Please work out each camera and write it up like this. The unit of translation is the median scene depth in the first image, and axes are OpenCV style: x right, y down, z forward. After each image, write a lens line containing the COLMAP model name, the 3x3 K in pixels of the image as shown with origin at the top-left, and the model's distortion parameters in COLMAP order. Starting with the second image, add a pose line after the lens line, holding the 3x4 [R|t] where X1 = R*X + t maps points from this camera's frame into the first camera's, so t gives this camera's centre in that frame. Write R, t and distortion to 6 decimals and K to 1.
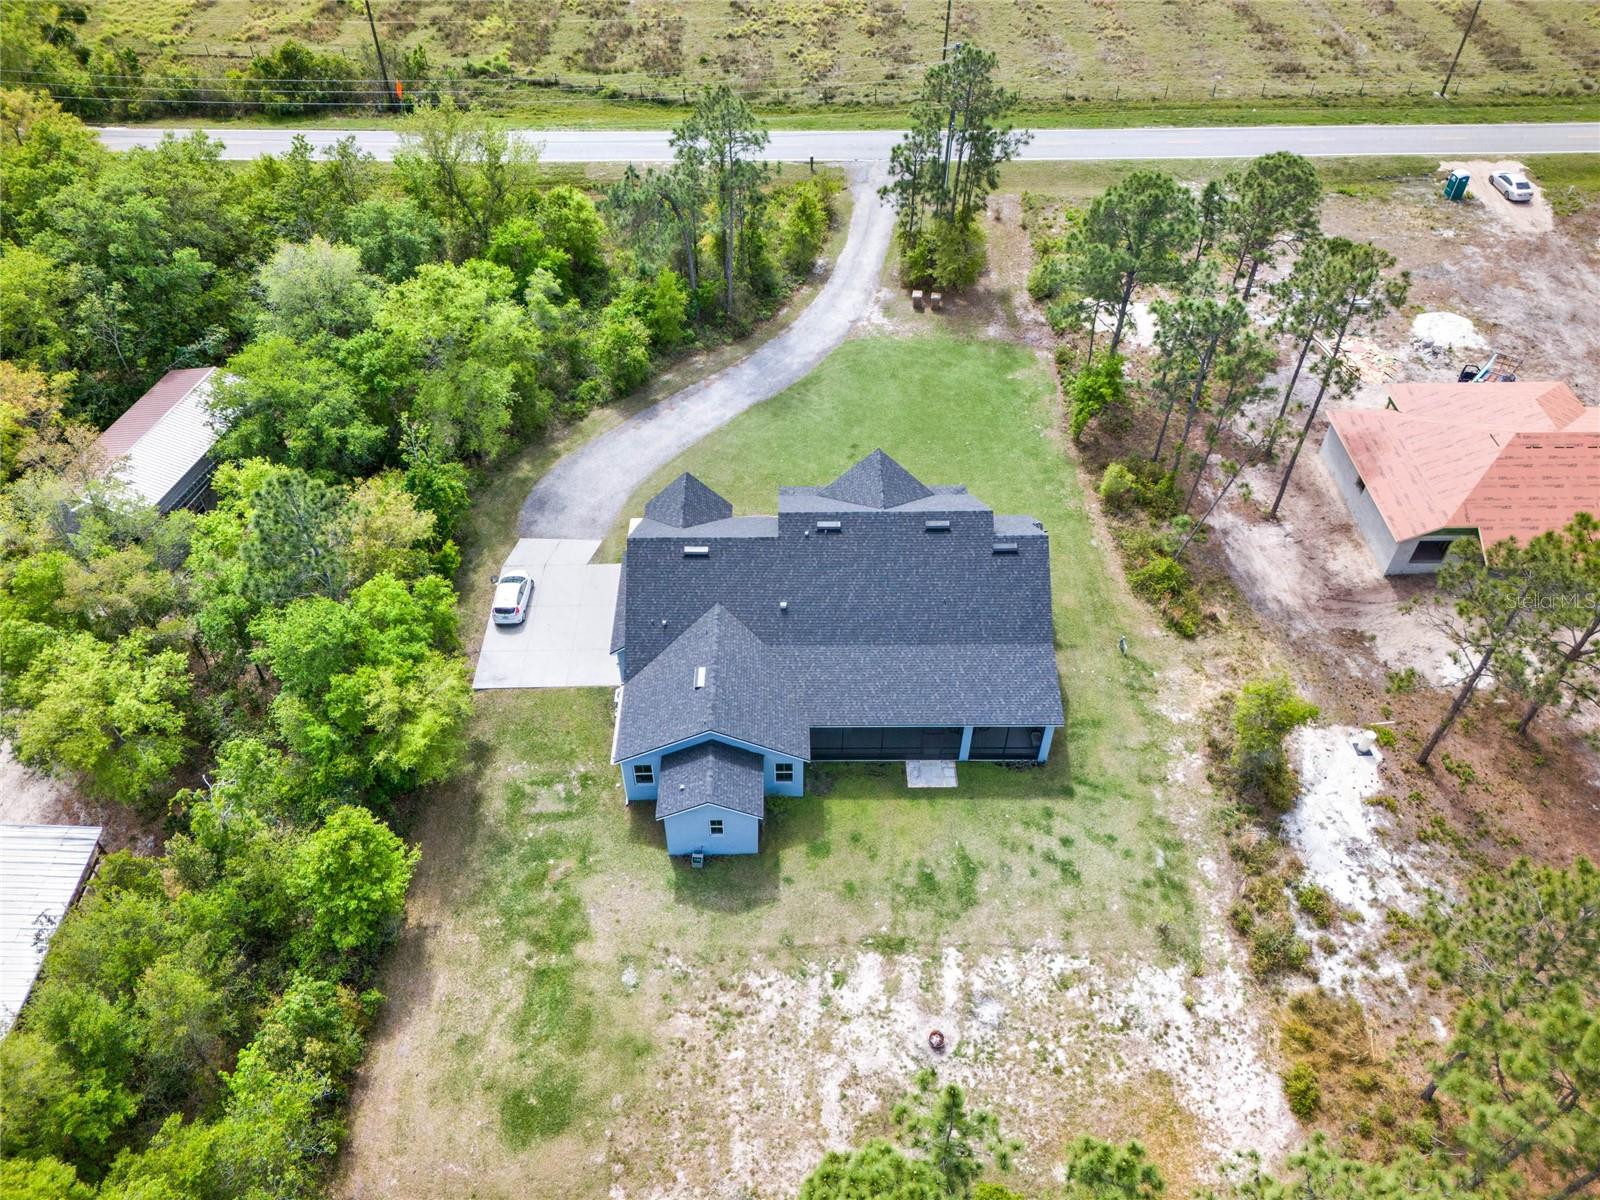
lens RADIAL K [[1186.2, 0, 794.0], [0, 1186.2, 599.1], [0, 0, 1]] dist [0.051481, -0.042390]
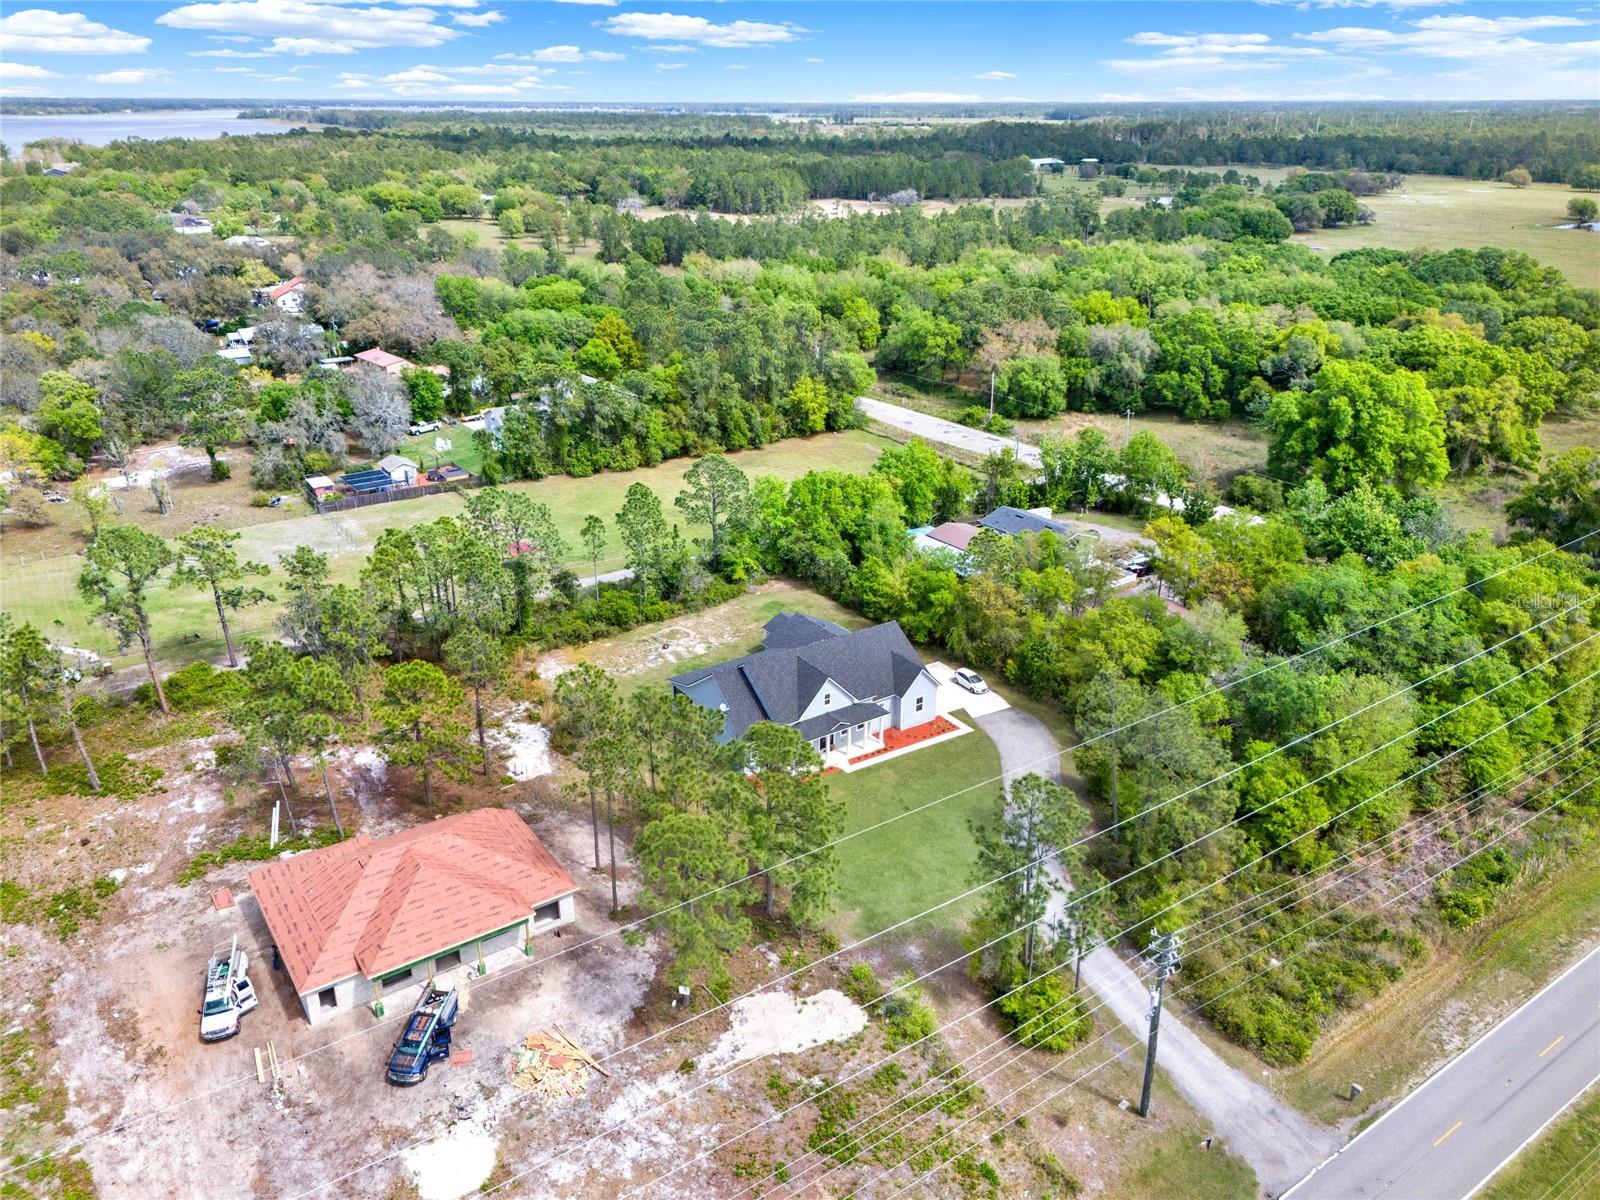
lens RADIAL K [[1186.2, 0, 806.2], [0, 1186.2, 584.4], [0, 0, 1]] dist [0.051481, -0.042390]
pose [[-0.827297, 0.209096, -0.521400, 0.945416], [-0.401408, 0.429287, 0.809064, -1.526619], [0.393003, 0.878630, -0.271215, 1.349355]]
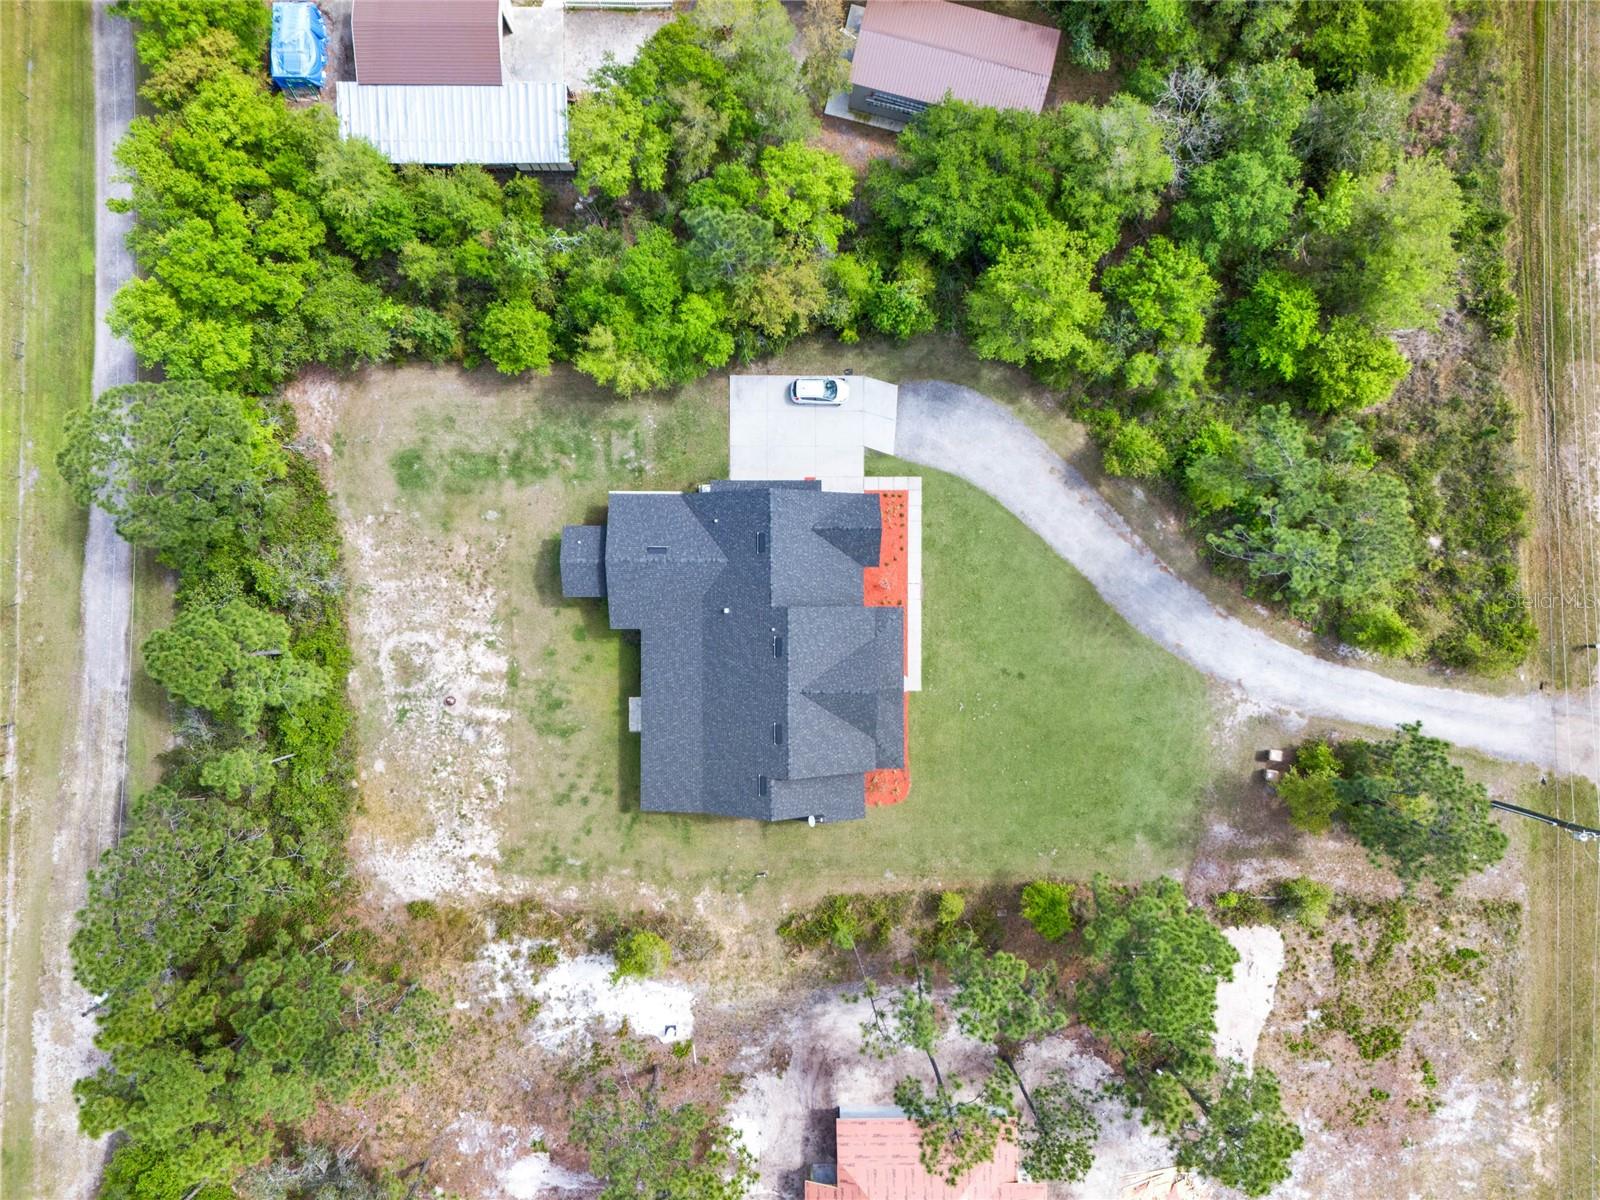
lens RADIAL K [[1186.2, 0, 787.6], [0, 1186.2, 595.5], [0, 0, 1]] dist [0.051481, -0.042390]
pose [[-0.006015, 0.999939, -0.009315, -0.013079], [-0.716802, 0.002184, 0.697273, -0.897276], [0.697250, 0.010871, 0.716745, 0.100695]]
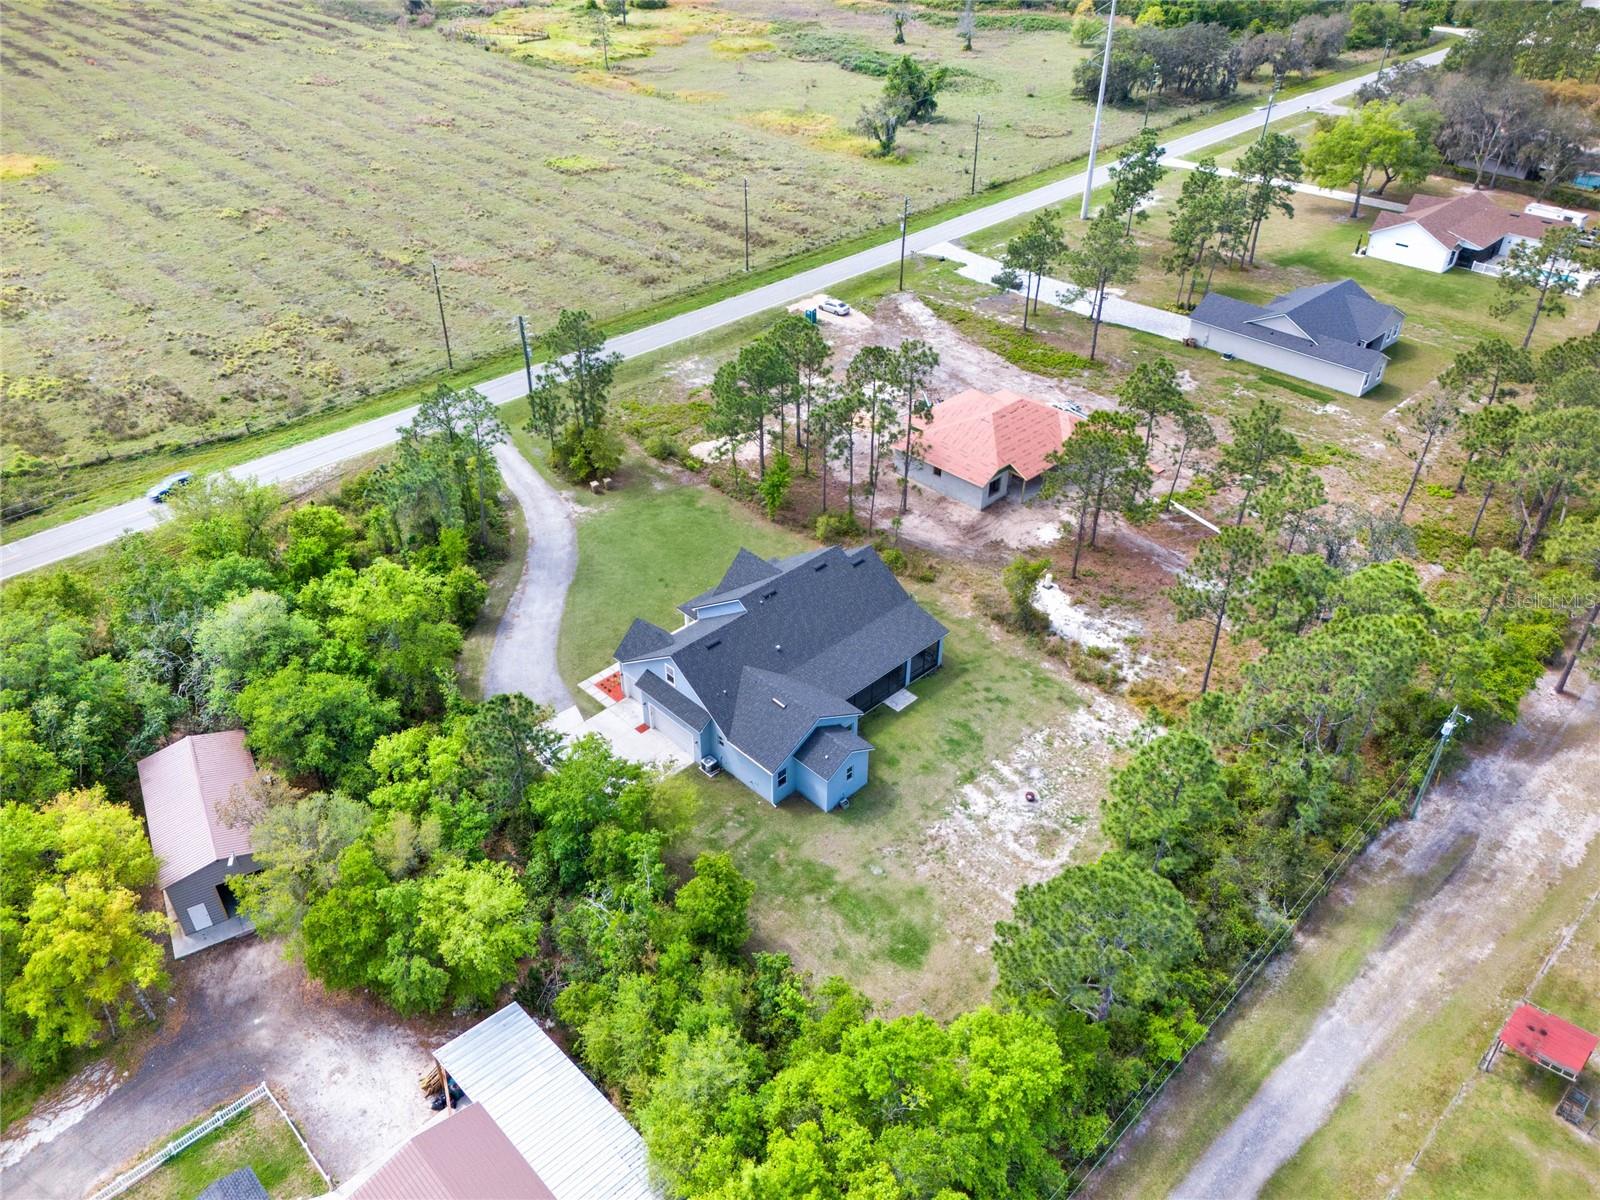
lens RADIAL K [[1186.2, 0, 796.9], [0, 1186.2, 608.4], [0, 0, 1]] dist [0.051481, -0.042390]
pose [[0.725124, -0.401762, 0.559270, -0.762881], [0.491004, 0.871090, -0.010851, -0.009177], [-0.482815, 0.282472, 0.828915, -0.258719]]
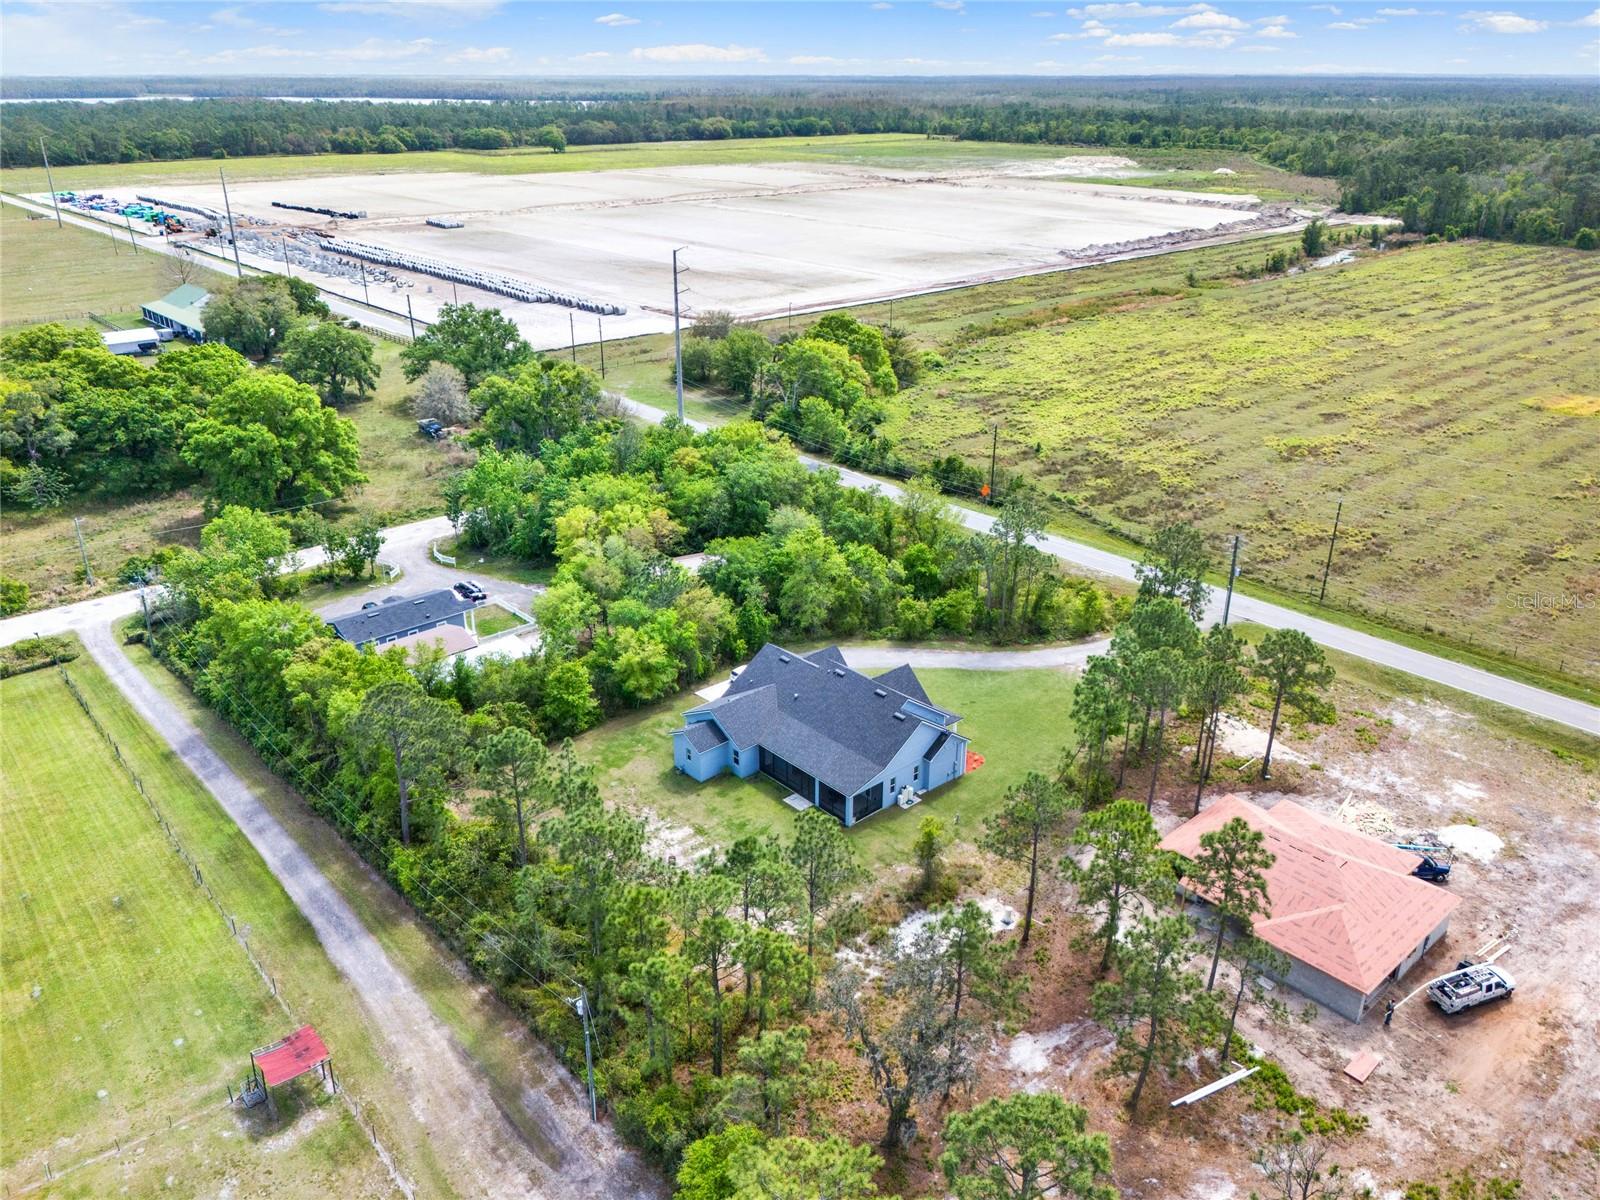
lens RADIAL K [[1186.2, 0, 782.0], [0, 1186.2, 605.8], [0, 0, 1]] dist [0.051481, -0.042390]
pose [[0.648159, 0.302724, -0.698748, 1.189215], [-0.537916, 0.831504, -0.138733, 0.151536], [0.539014, 0.465788, 0.701787, -0.397919]]
